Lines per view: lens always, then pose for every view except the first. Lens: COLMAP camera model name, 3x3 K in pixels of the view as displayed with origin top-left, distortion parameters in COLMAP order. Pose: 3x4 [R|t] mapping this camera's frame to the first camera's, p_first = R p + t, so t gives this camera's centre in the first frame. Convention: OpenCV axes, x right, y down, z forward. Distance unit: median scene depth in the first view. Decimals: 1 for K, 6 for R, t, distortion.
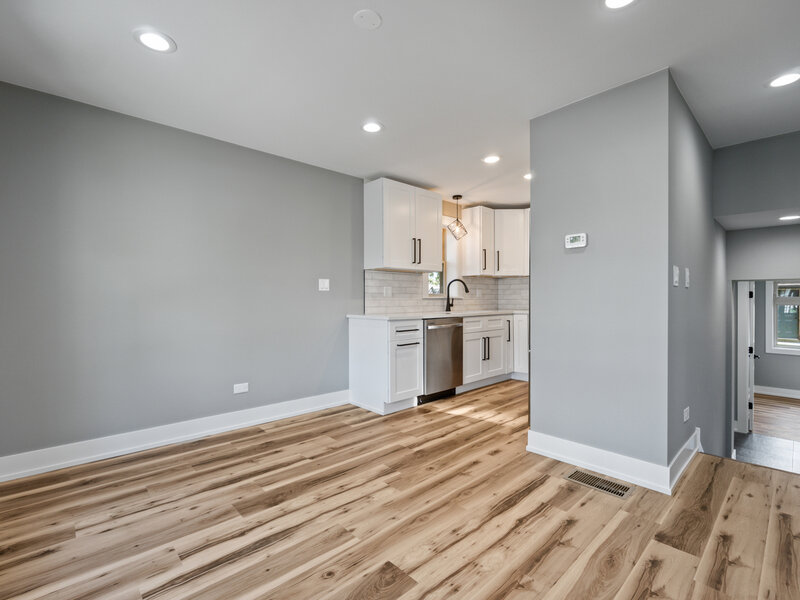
lens RADIAL K [[375.6, 0, 400.0], [0, 375.6, 300.0], [0, 0, 1]] dist [-0.005250, -0.001327]
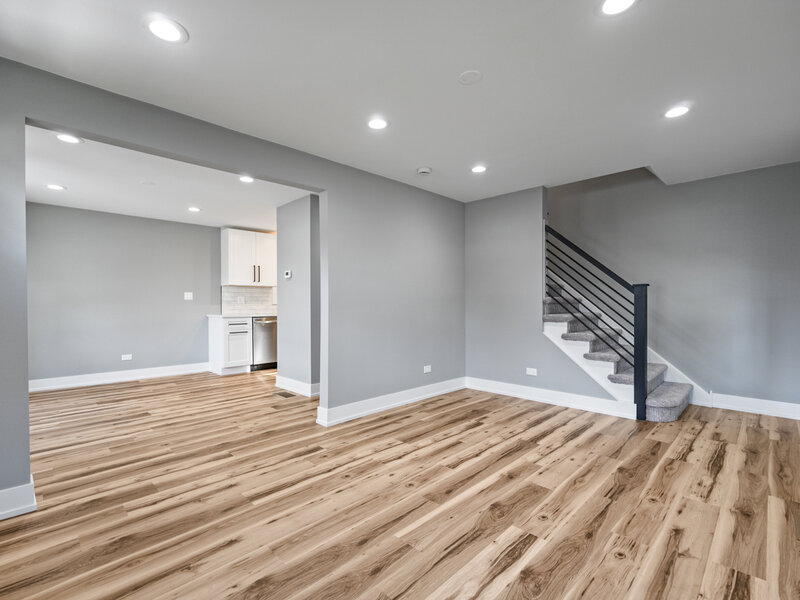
lens RADIAL K [[385.7, 0, 400.0], [0, 385.7, 300.0], [0, 0, 1]] dist [-0.001885, -0.000844]
pose [[0.999885, -0.008074, 0.012808, 0.748957], [0.008306, 0.999799, -0.018234, 0.015474], [-0.012658, 0.018338, 0.999752, -0.723418]]
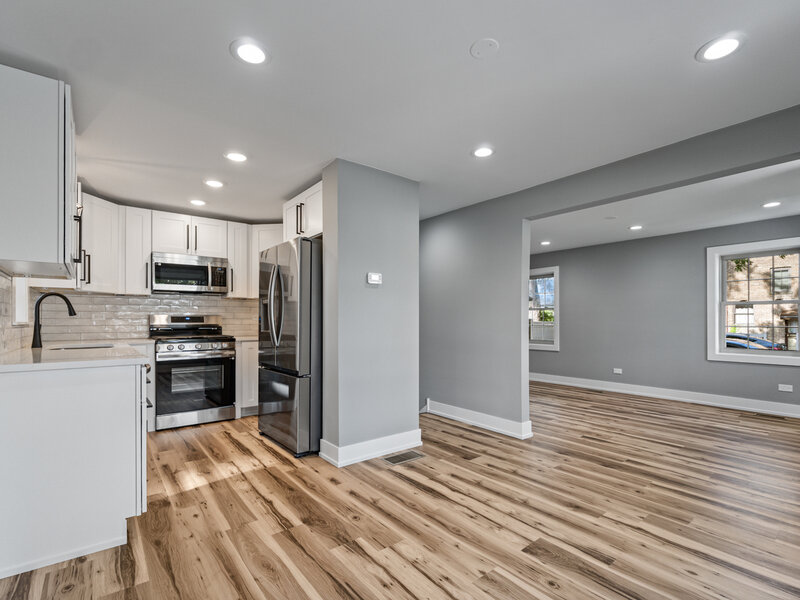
lens RADIAL K [[385.7, 0, 400.0], [0, 385.7, 300.0], [0, 0, 1]] dist [-0.001885, -0.000844]
pose [[0.075486, 0.057816, 0.995469, -0.610137], [0.004058, 0.998292, -0.058288, -0.002661], [-0.997139, 0.008439, 0.075122, 0.606433]]
